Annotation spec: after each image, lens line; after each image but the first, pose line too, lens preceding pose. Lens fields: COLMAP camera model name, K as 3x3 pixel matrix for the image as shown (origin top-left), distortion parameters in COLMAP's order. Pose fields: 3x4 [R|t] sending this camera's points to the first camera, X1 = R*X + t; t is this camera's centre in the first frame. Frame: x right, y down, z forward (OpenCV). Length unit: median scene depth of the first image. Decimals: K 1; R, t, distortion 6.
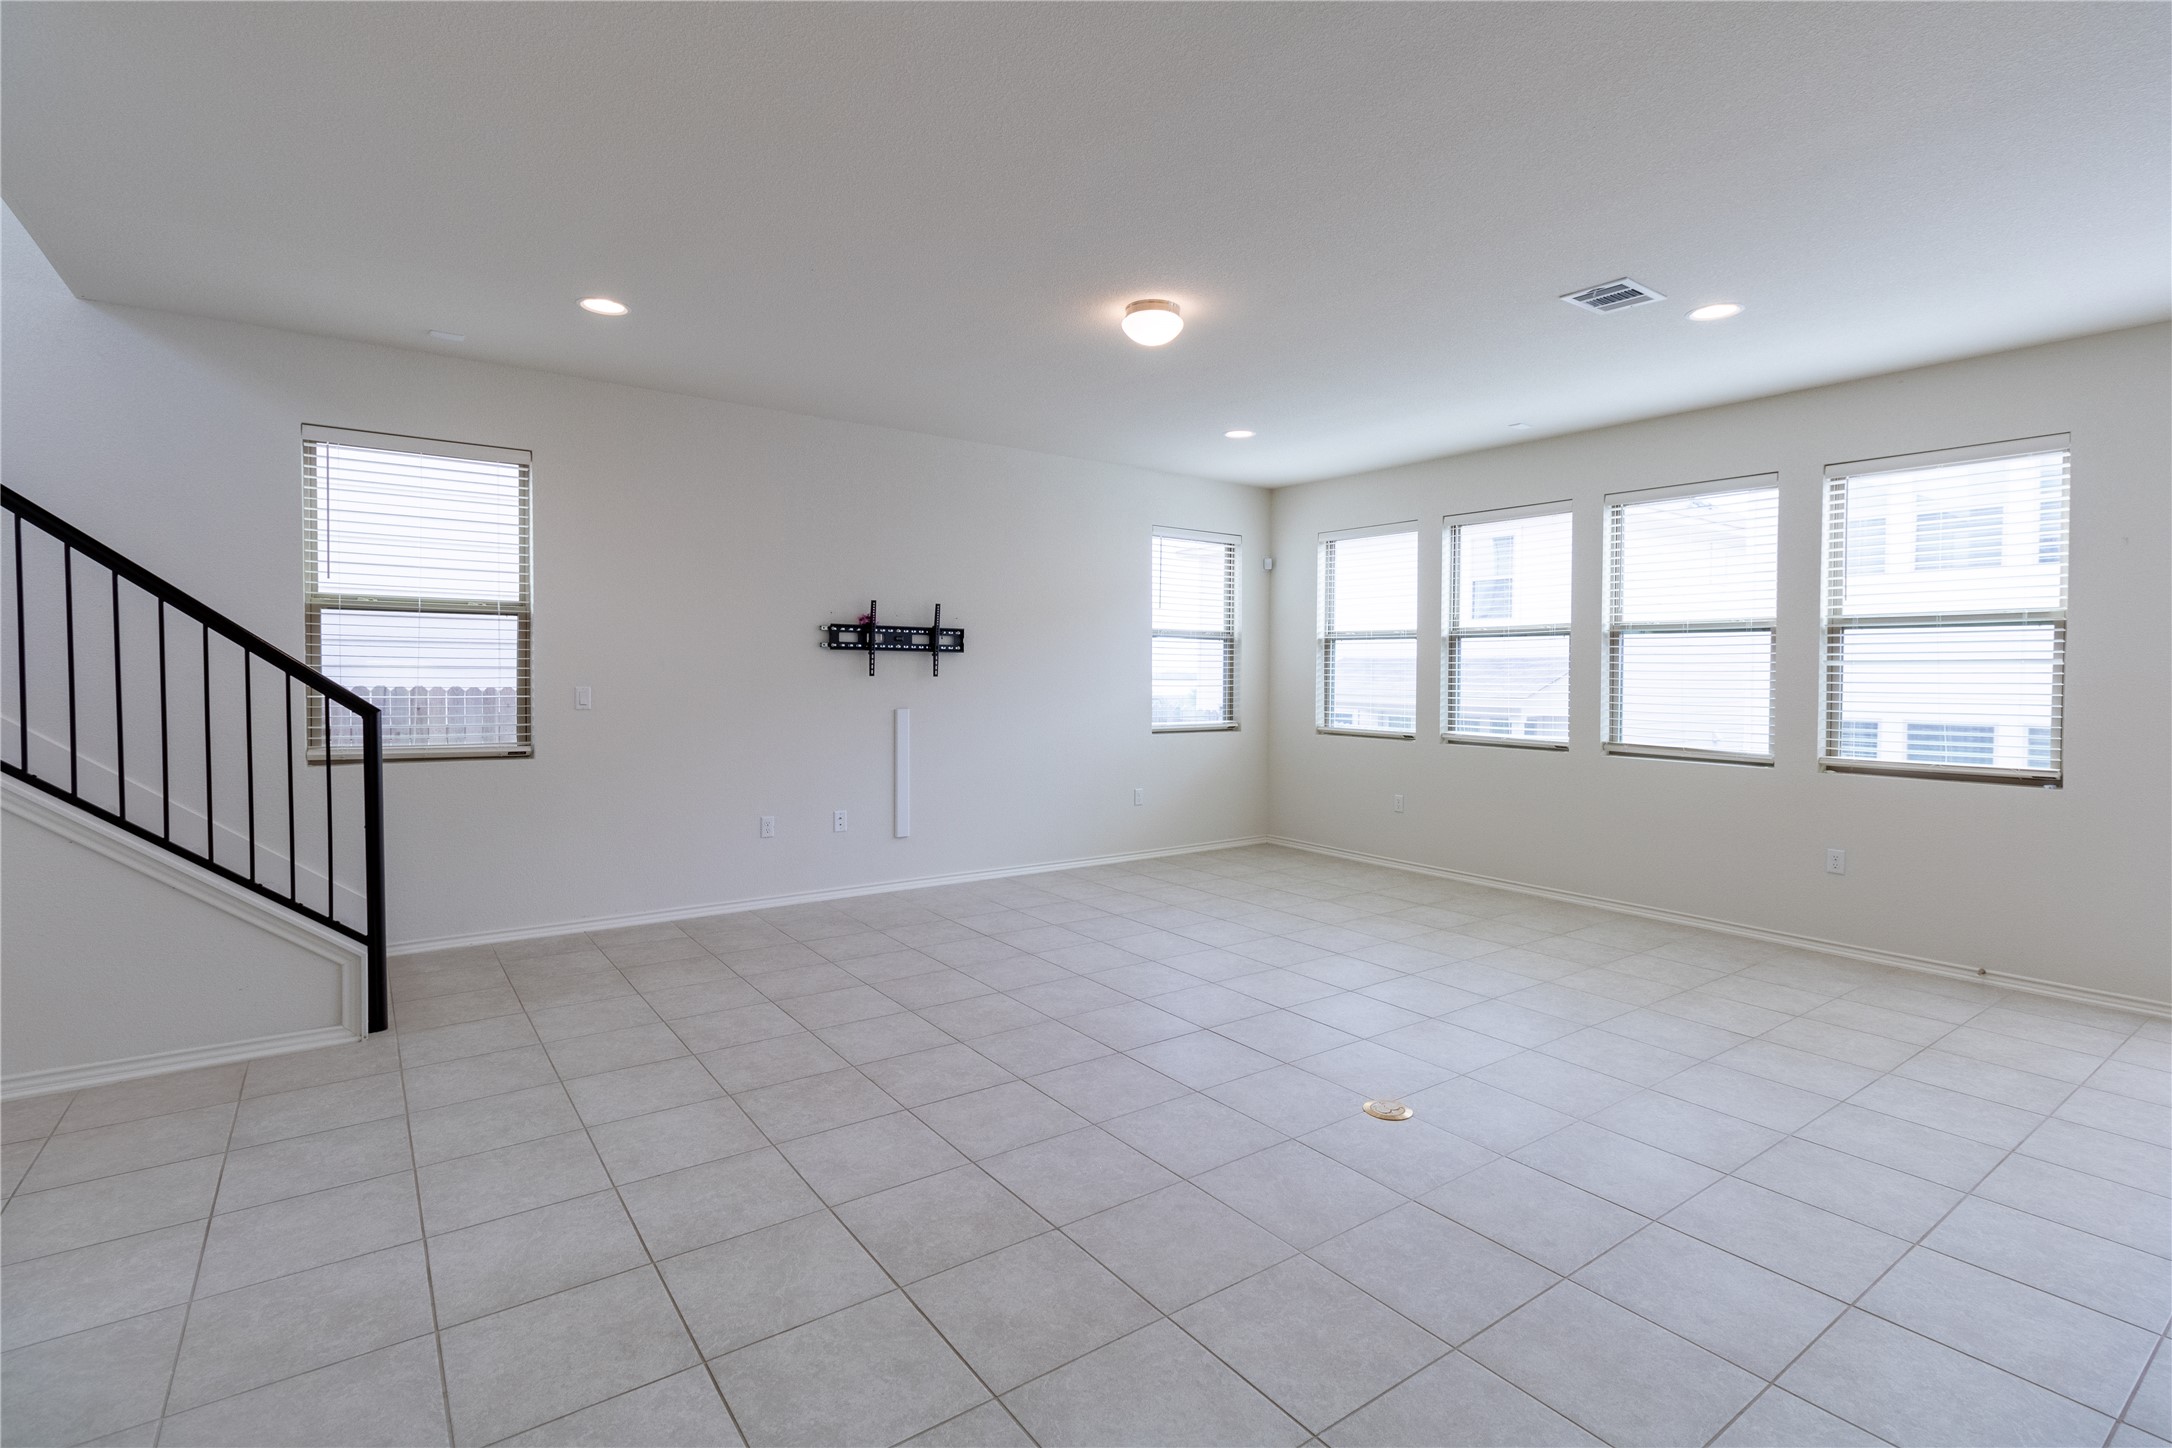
lens RADIAL K [[1028.1, 0, 1102.5], [0, 1028.1, 660.5], [0, 0, 1]] dist [0.002800, 0.001050]
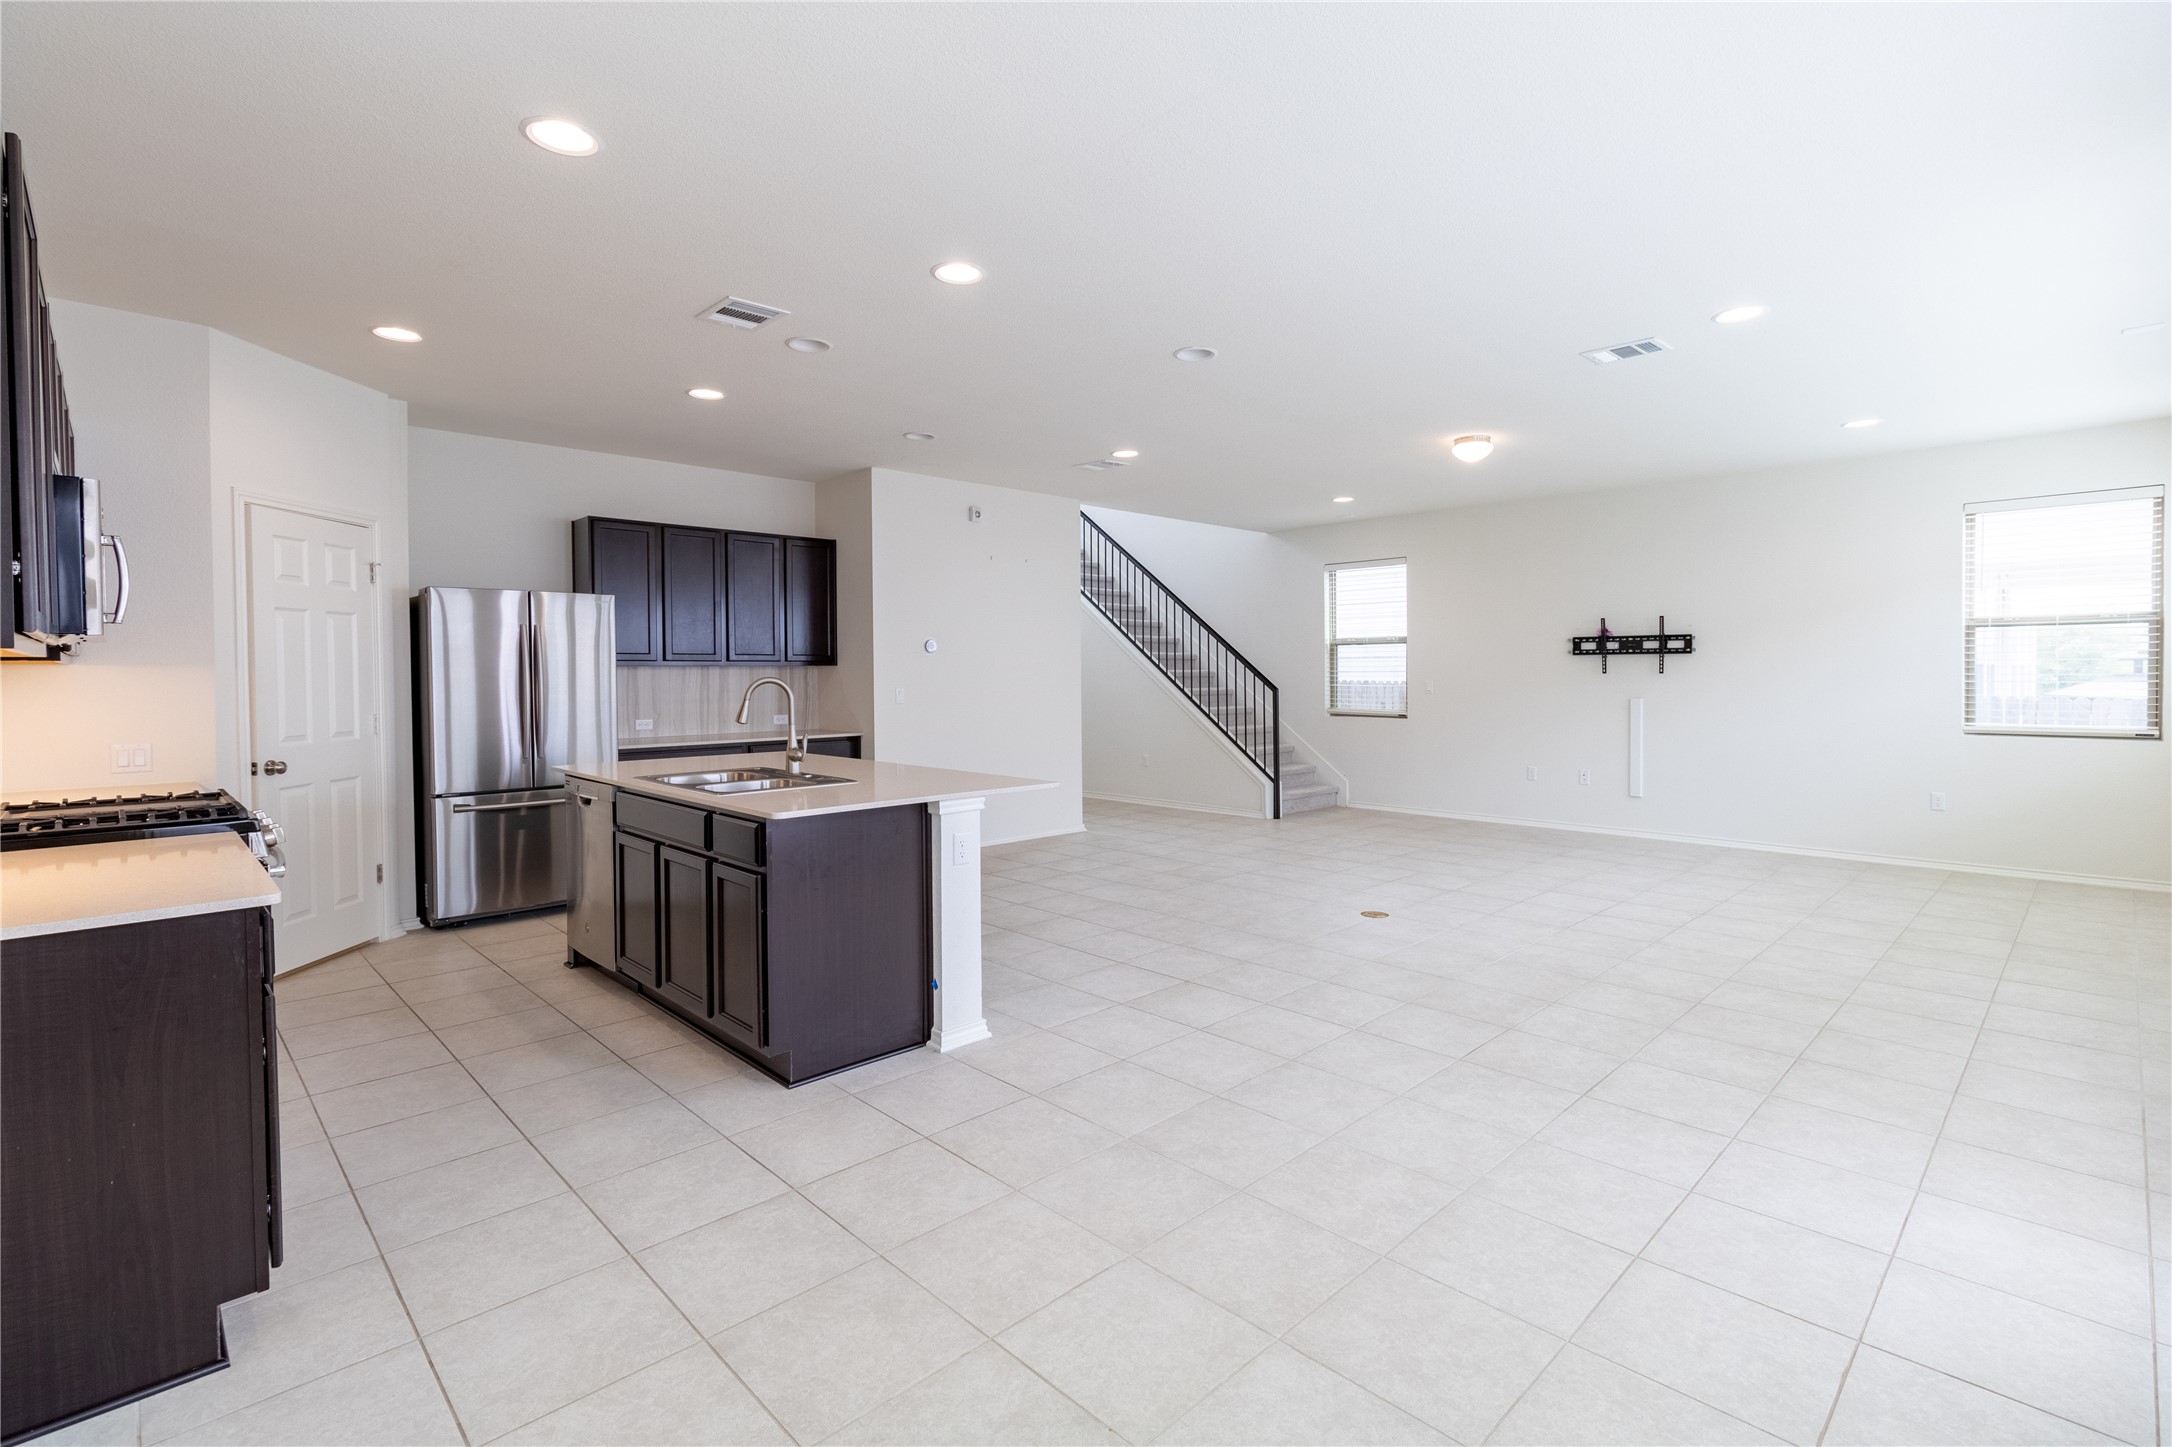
lens RADIAL K [[1003.0, 0, 1097.3], [0, 1003.0, 691.1], [0, 0, 1]] dist [0.001961, 0.000760]
pose [[0.137281, 0.008197, -0.990498, 1.296773], [0.015702, 0.999822, 0.010451, 0.018186], [0.990408, -0.016987, 0.137128, 0.200637]]
